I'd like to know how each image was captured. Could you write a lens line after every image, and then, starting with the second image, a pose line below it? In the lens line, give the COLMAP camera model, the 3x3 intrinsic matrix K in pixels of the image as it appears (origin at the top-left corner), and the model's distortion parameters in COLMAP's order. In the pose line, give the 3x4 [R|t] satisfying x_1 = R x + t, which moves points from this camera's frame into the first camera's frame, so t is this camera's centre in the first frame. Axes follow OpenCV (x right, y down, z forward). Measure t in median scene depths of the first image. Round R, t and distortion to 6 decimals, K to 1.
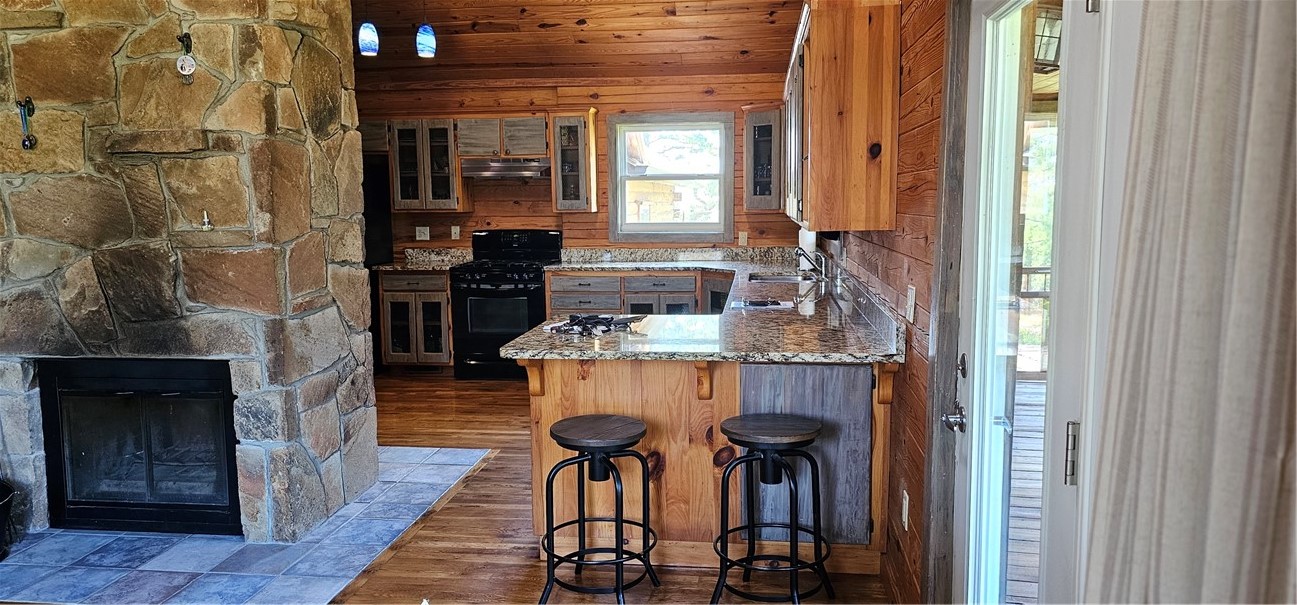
lens RADIAL K [[878.2, 0, 636.5], [0, 878.2, 306.4], [0, 0, 1]] dist [0.074512, -0.075720]
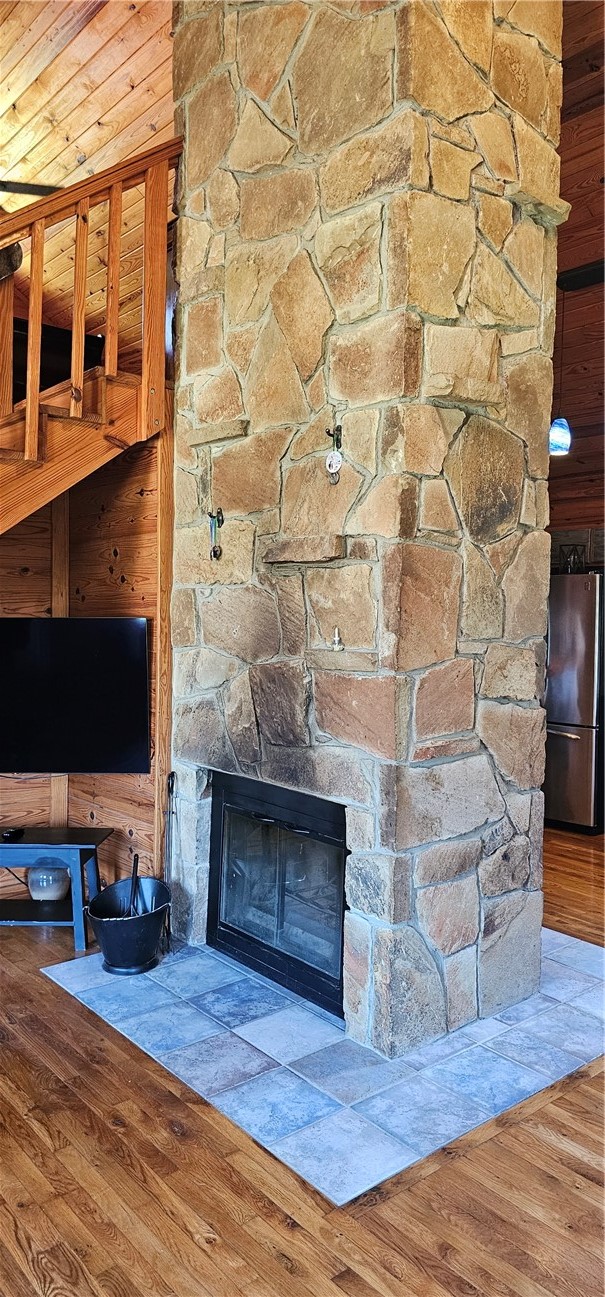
lens RADIAL K [[878.2, 0, 316.4], [0, 878.2, 641.1], [0, 0, 1]] dist [0.074512, -0.075720]
pose [[0.752127, 0.050404, -0.657088, 0.055427], [-0.108174, 0.992989, -0.047649, -0.050589], [0.650080, 0.106918, 0.752306, 0.341907]]
